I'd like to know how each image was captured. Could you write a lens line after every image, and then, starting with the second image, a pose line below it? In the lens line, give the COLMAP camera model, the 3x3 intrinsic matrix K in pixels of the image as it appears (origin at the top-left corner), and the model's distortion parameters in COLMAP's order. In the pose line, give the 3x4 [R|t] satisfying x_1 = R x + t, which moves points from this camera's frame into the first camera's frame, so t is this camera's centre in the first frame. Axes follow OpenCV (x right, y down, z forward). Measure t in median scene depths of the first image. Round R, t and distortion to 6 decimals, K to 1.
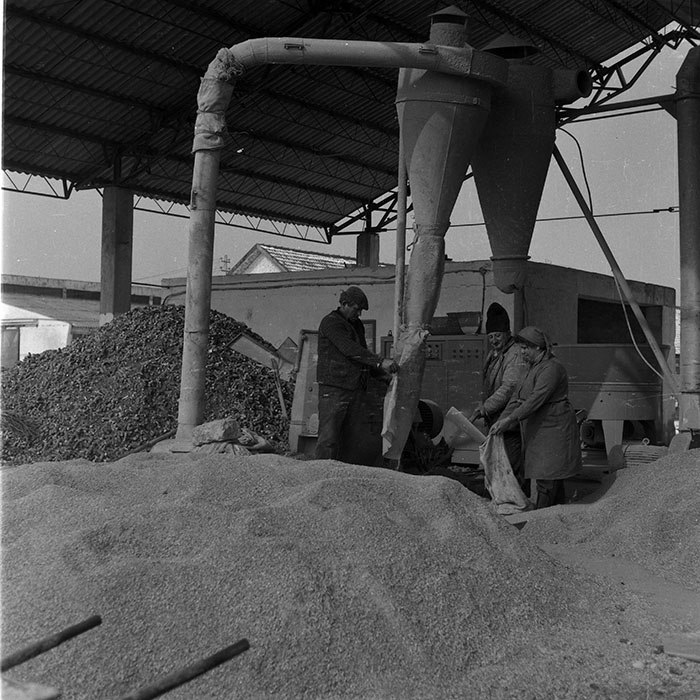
lens RADIAL K [[962.9, 0, 350.0], [0, 962.9, 350.0], [0, 0, 1]] dist [0.001482, 0.026828]
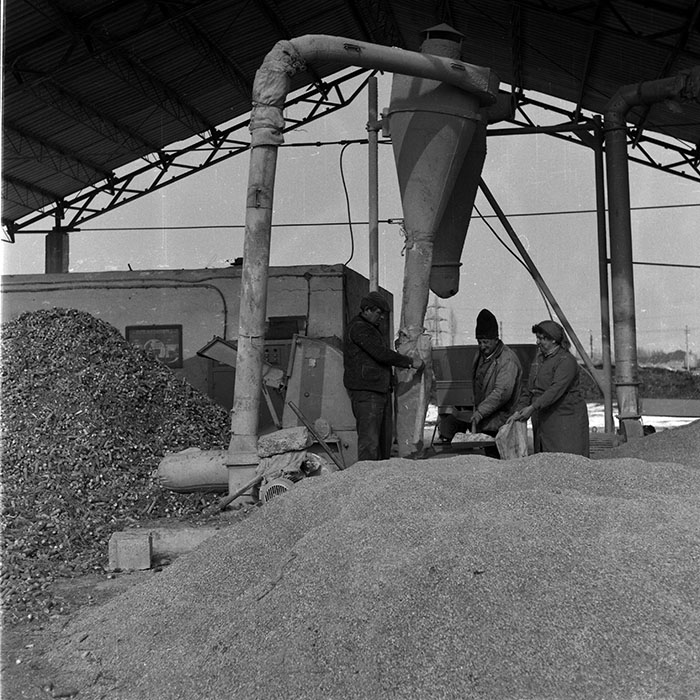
lens RADIAL K [[972.1, 0, 350.0], [0, 972.1, 350.0], [0, 0, 1]] dist [0.051272, -0.065089]
pose [[0.899806, -0.018014, 0.435919, -0.246599], [0.020591, 0.999787, -0.001187, -0.001506], [-0.435805, 0.010044, 0.899985, 0.049436]]
